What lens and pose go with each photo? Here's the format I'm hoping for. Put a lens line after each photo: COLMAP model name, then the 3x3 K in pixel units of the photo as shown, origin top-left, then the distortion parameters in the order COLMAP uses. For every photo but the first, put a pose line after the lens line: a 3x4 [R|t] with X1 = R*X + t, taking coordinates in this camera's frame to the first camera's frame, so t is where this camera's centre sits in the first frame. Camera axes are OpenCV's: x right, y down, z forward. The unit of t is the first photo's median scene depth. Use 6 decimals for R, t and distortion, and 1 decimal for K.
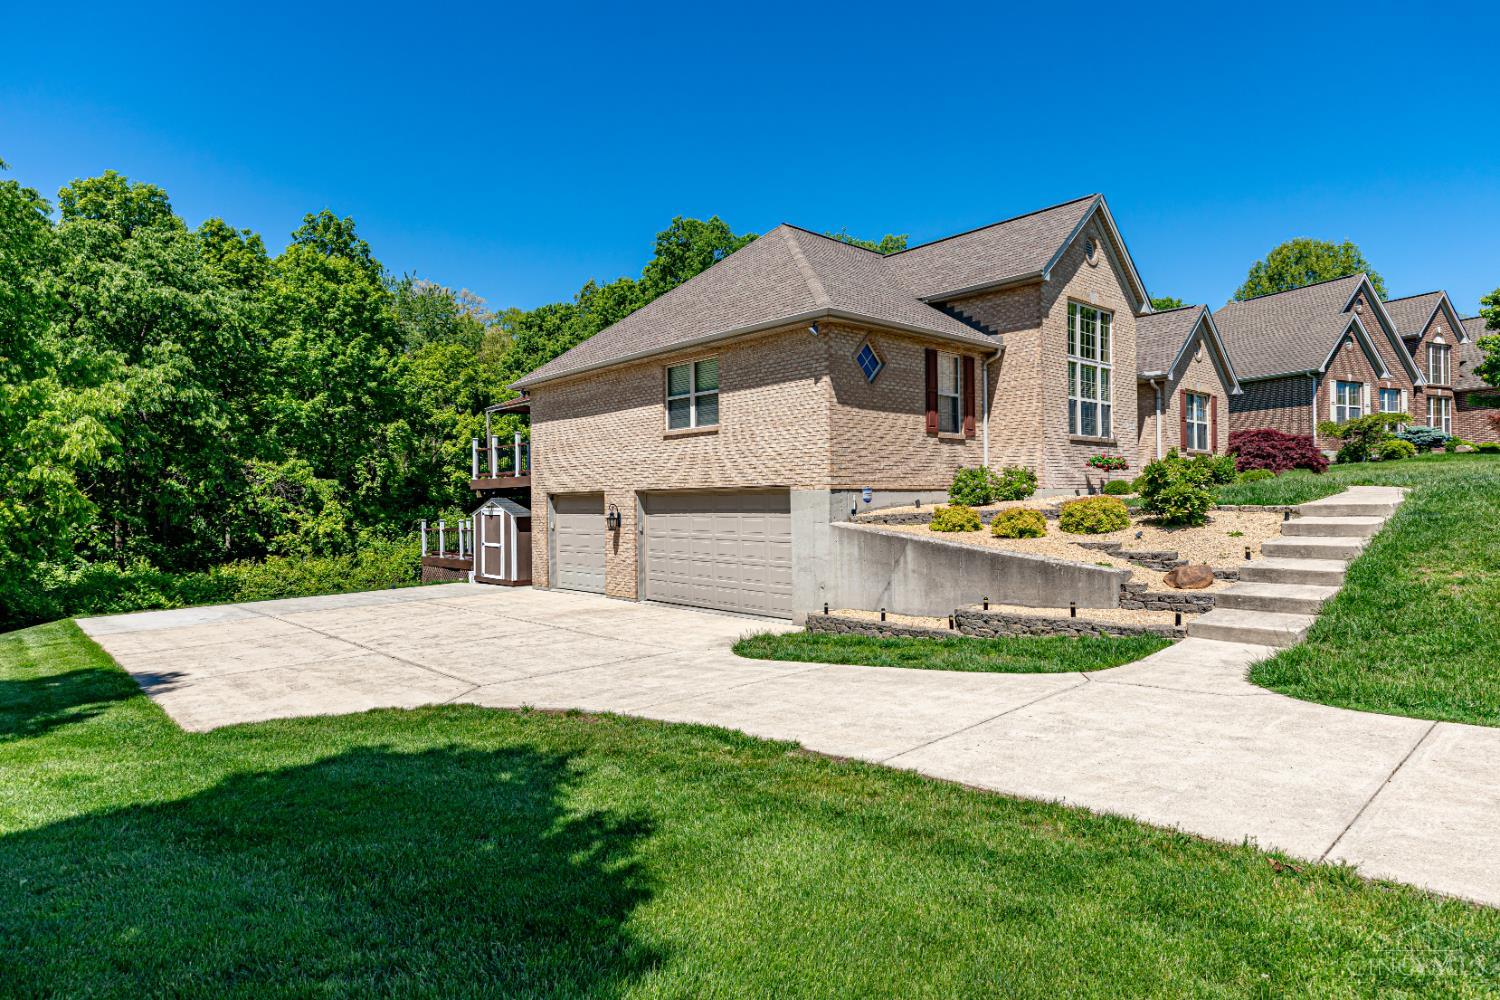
lens RADIAL K [[810.6, 0, 754.8], [0, 810.6, 503.4], [0, 0, 1]] dist [0.004874, 0.001039]
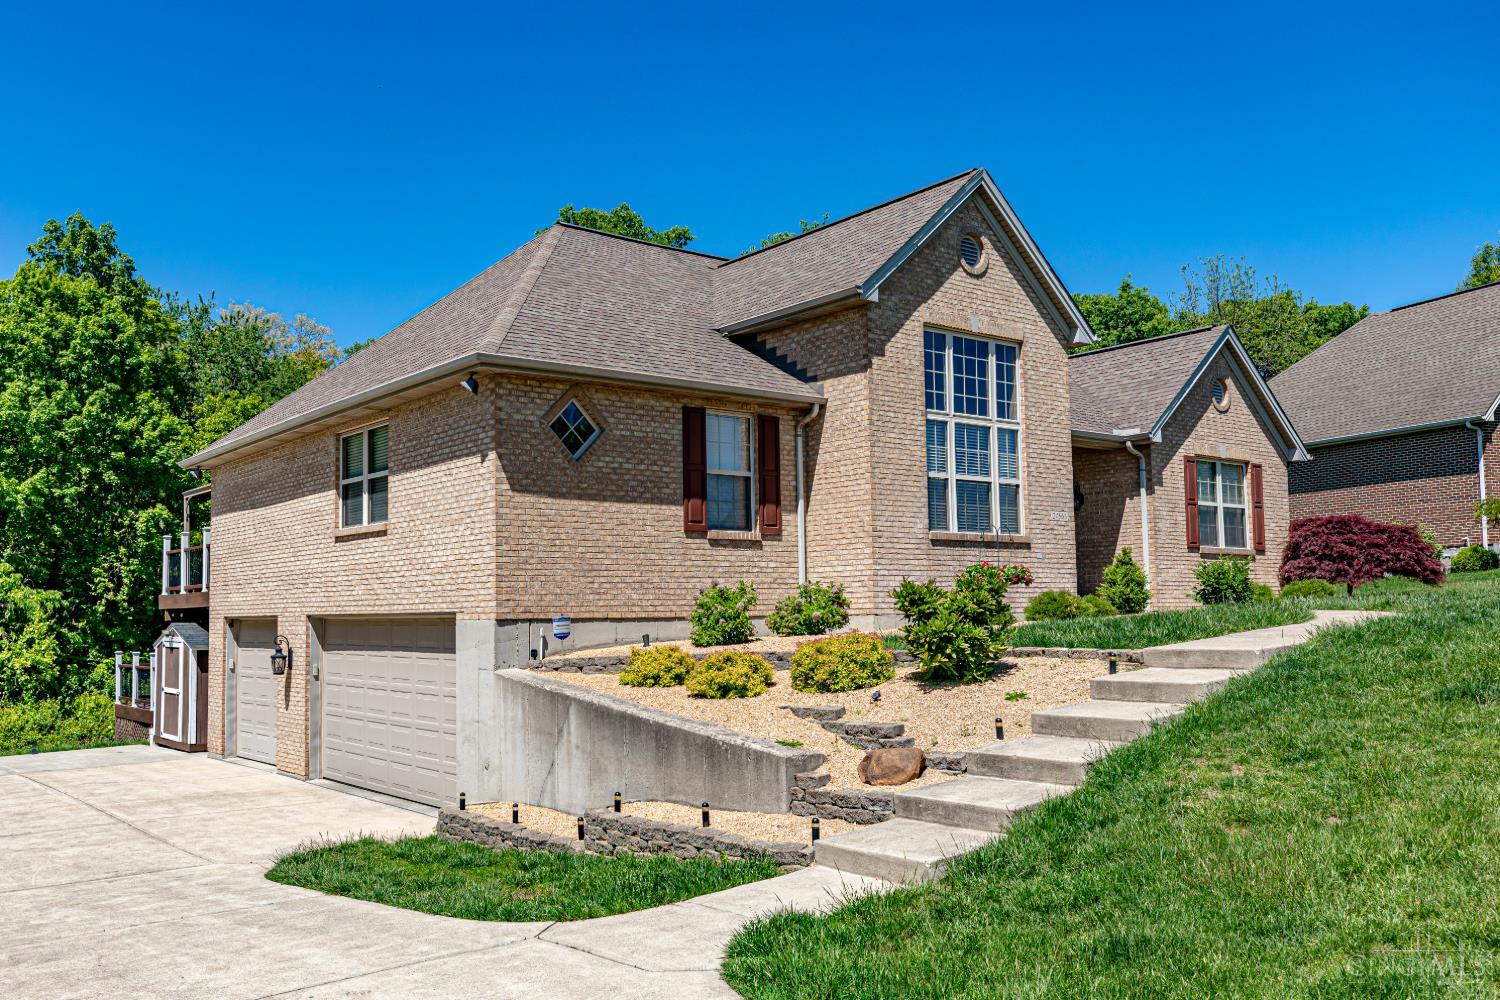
lens RADIAL K [[1212.1, 0, 690.5], [0, 1212.1, 535.0], [0, 0, 1]] dist [-0.007006, 0.006641]
pose [[0.995472, -0.005801, -0.094873, 0.286037], [-0.000553, 0.997765, -0.066811, -0.016674], [0.095049, 0.066561, 0.993245, 0.013862]]
